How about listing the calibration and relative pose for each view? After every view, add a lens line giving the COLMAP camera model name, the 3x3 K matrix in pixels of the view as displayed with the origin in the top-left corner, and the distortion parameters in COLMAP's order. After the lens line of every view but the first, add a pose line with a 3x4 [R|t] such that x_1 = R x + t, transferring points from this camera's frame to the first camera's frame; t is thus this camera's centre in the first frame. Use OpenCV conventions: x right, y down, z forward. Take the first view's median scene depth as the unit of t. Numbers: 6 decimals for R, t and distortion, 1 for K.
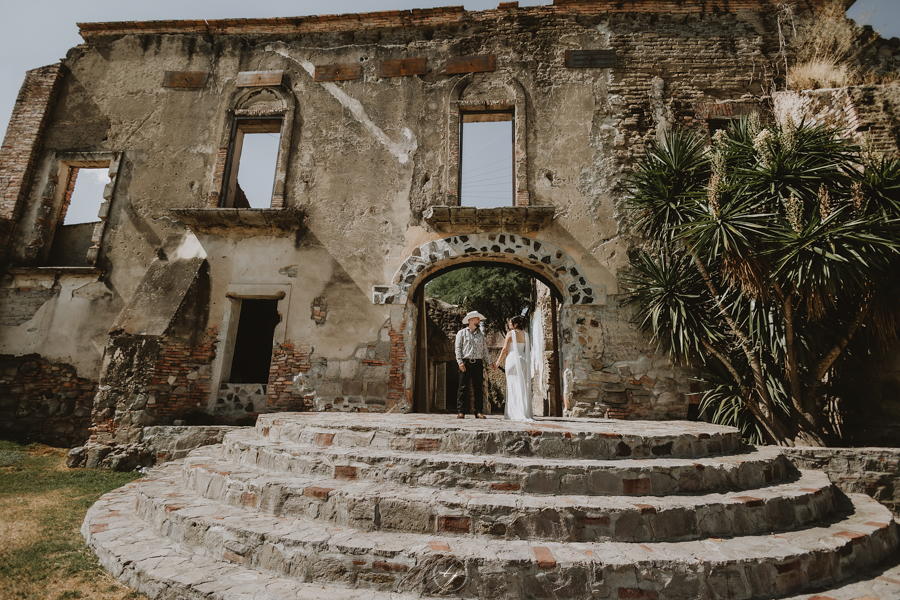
lens RADIAL K [[418.1, 0, 448.7], [0, 418.1, 301.3], [0, 0, 1]] dist [0.014031, -0.004734]
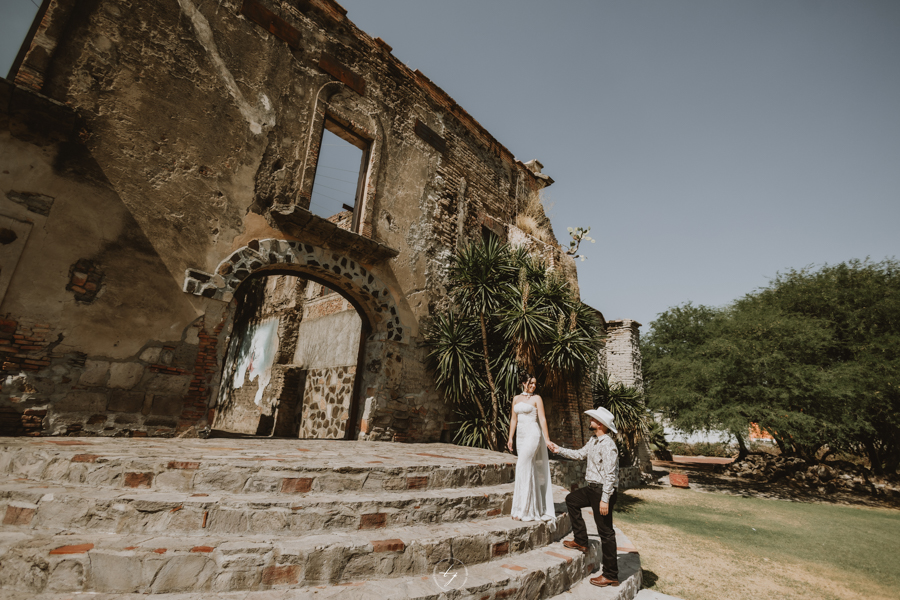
lens RADIAL K [[418.1, 0, 456.1], [0, 418.1, 301.5], [0, 0, 1]] dist [0.014031, -0.004734]
pose [[0.622690, 0.238557, 0.745216, -0.445242], [-0.229565, 0.966178, -0.117470, -0.001010], [-0.748035, -0.097929, 0.656394, 0.132411]]
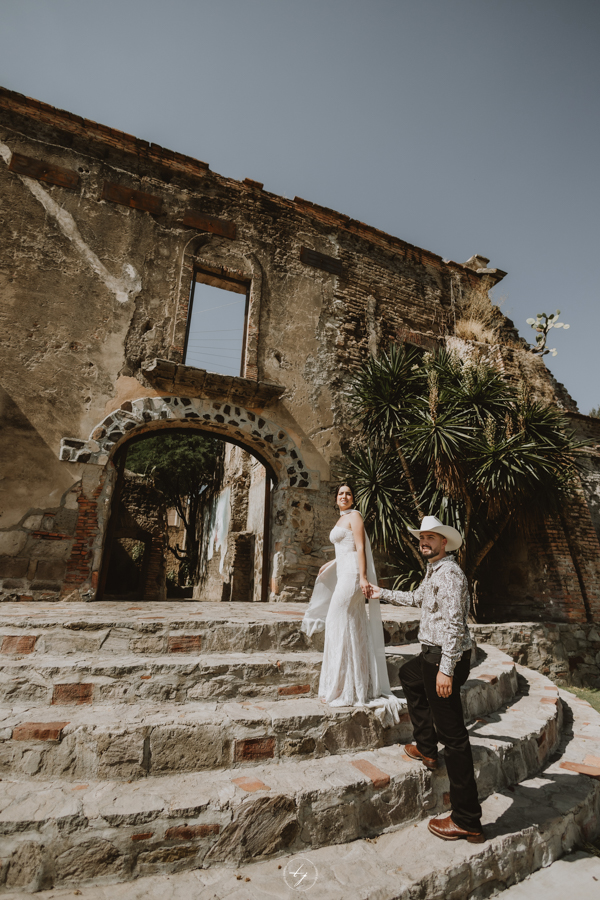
lens RADIAL K [[418.1, 0, 301.2], [0, 418.1, 451.1], [0, 0, 1]] dist [0.014031, -0.004734]
pose [[0.889679, 0.138476, 0.435081, -0.124900], [-0.106546, 0.989557, -0.097081, 0.017791], [-0.443981, 0.040015, 0.895142, 0.088711]]
